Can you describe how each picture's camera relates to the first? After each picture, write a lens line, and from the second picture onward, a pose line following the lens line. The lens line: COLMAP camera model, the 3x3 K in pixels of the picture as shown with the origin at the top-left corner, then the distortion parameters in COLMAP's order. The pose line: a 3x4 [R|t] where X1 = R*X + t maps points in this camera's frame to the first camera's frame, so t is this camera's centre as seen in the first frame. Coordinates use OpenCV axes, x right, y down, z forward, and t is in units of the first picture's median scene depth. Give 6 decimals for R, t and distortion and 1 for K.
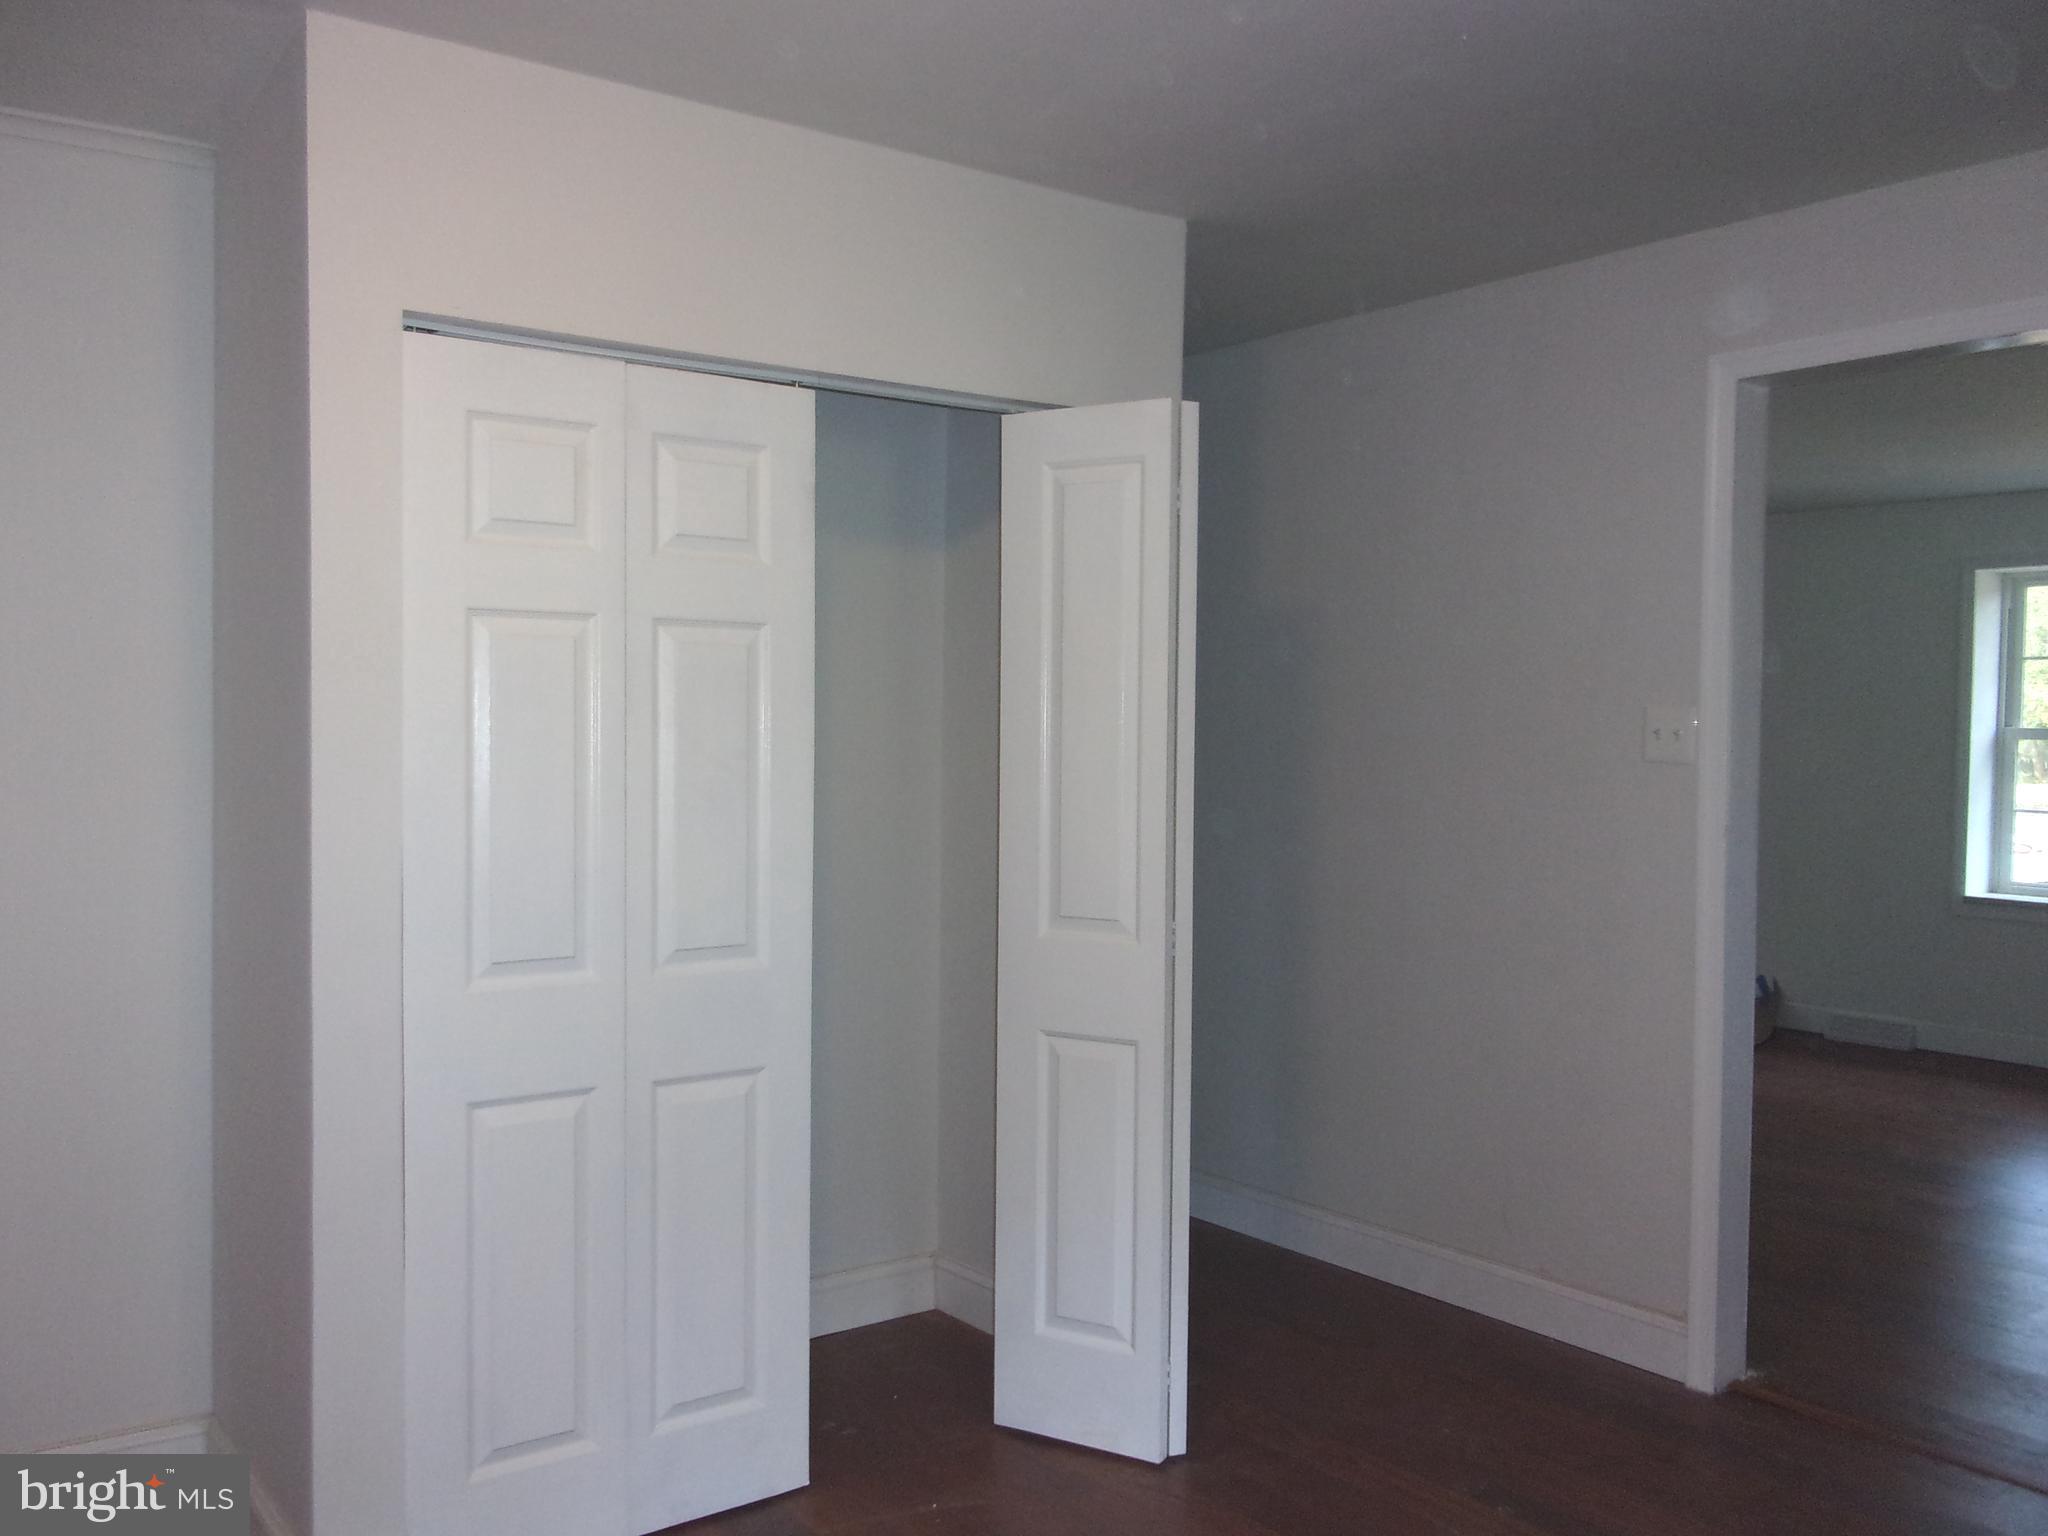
lens RADIAL K [[1689.4, 0, 1024.0], [0, 1689.4, 768.0], [0, 0, 1]] dist [-0.012392, -0.009785]
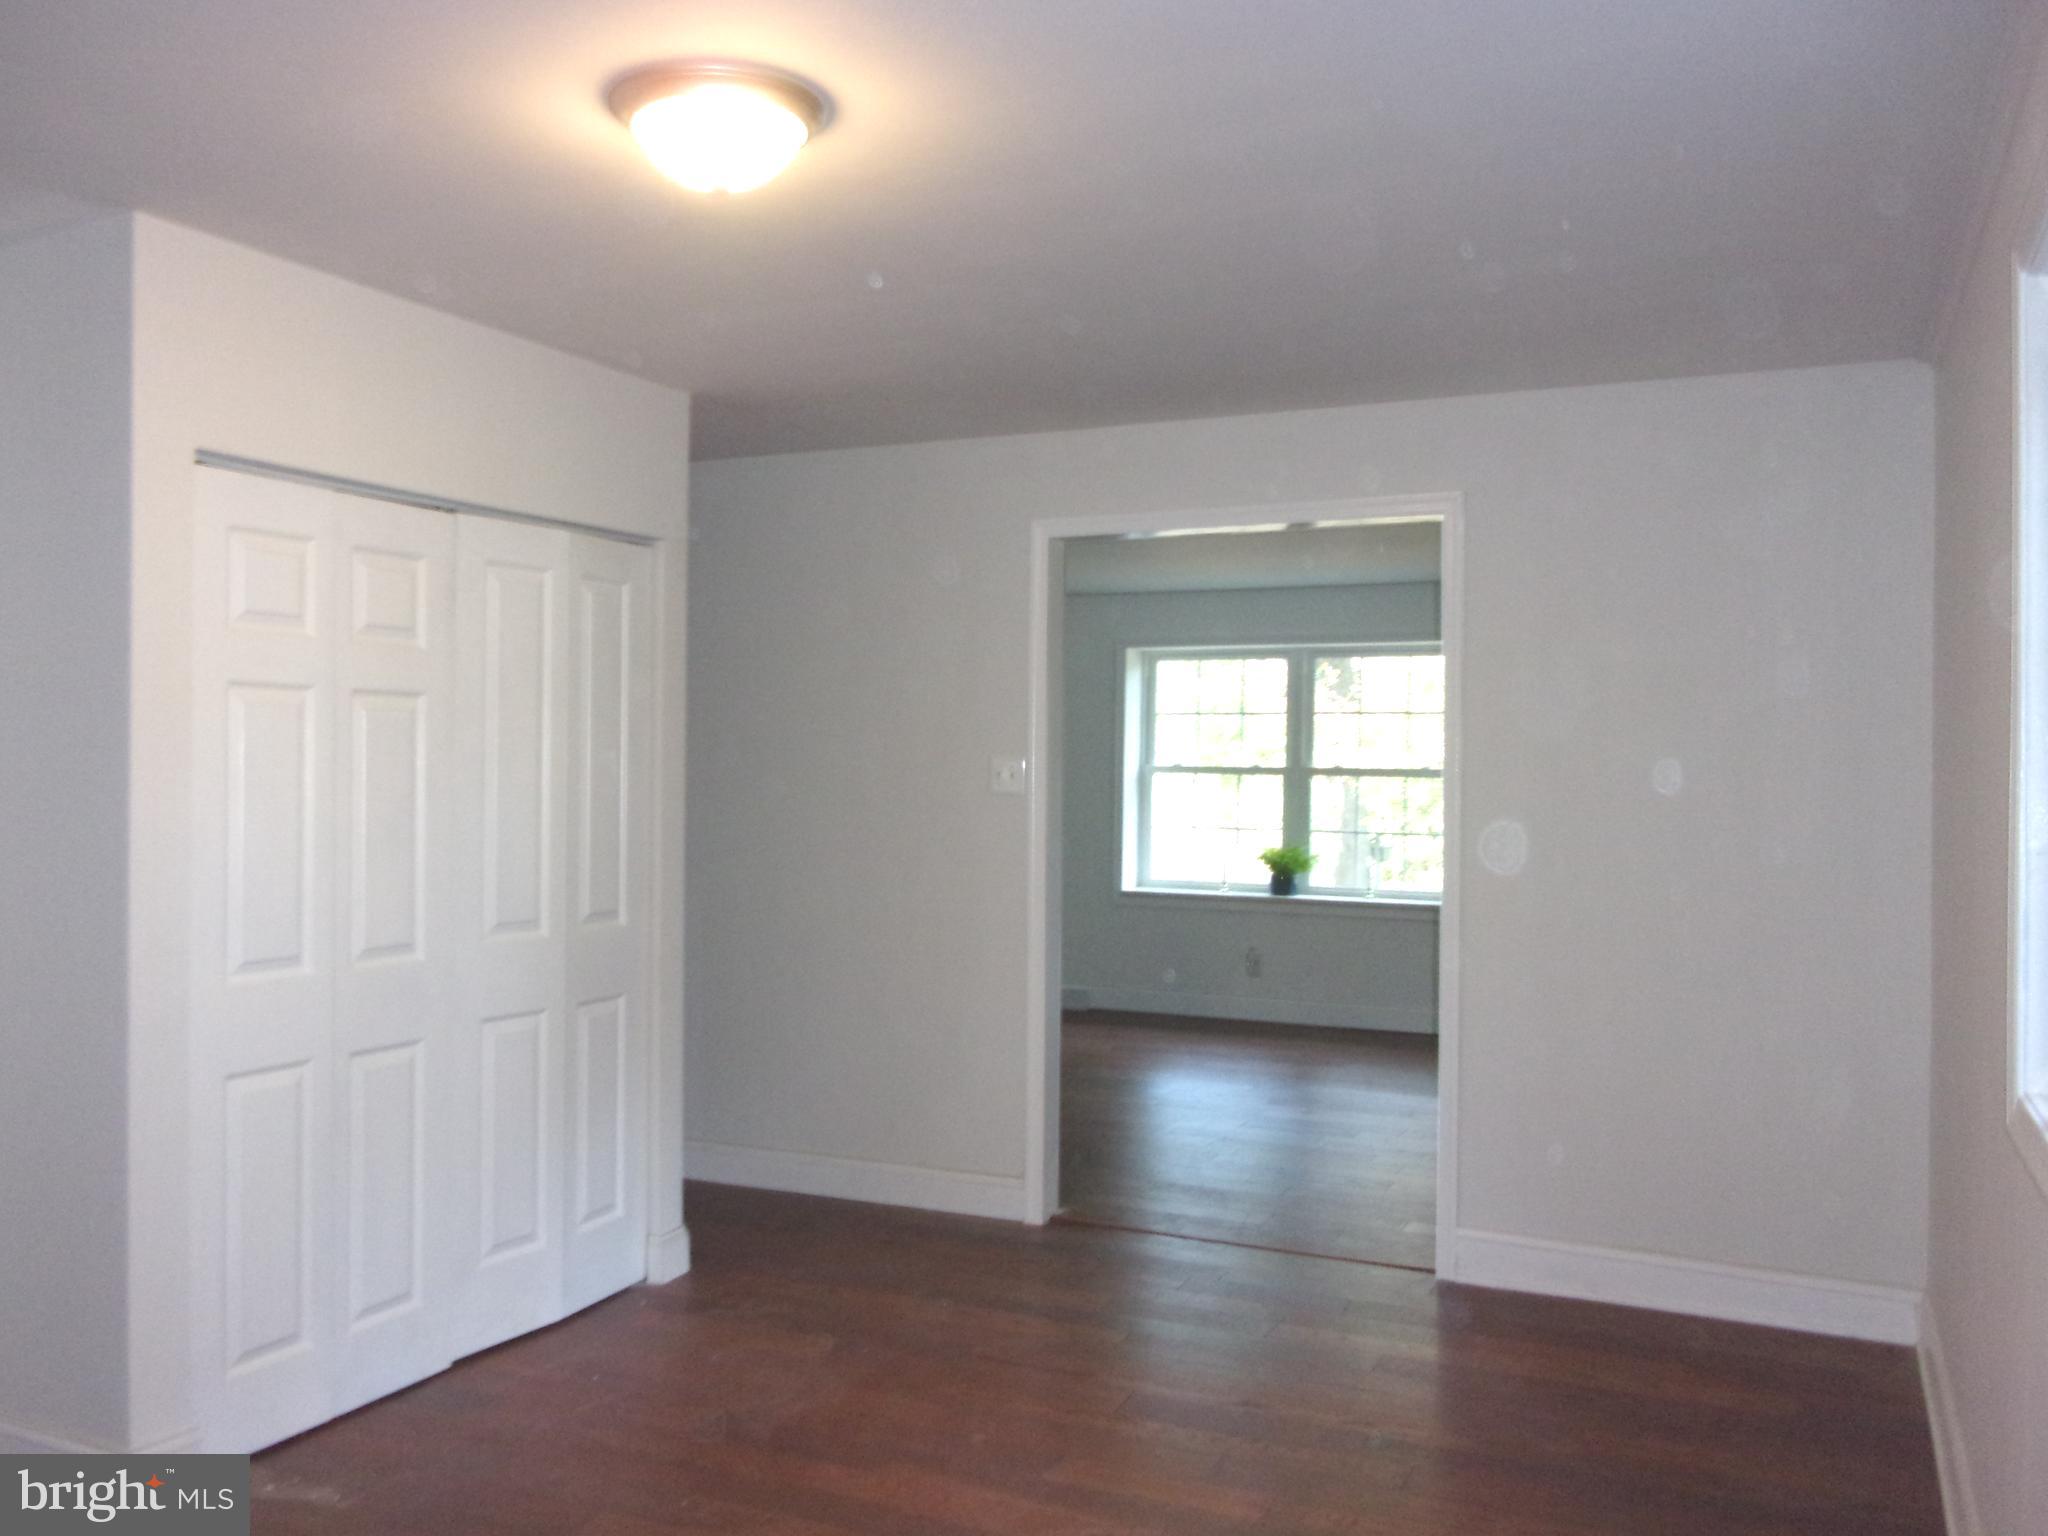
lens RADIAL K [[1737.0, 0, 986.2], [0, 1737.0, 756.8], [0, 0, 1]] dist [0.002422, -0.015828]
pose [[0.884179, 0.002582, 0.467142, -0.388472], [0.007921, 0.999758, -0.020518, -0.006639], [-0.467082, 0.021842, 0.883944, -0.369853]]
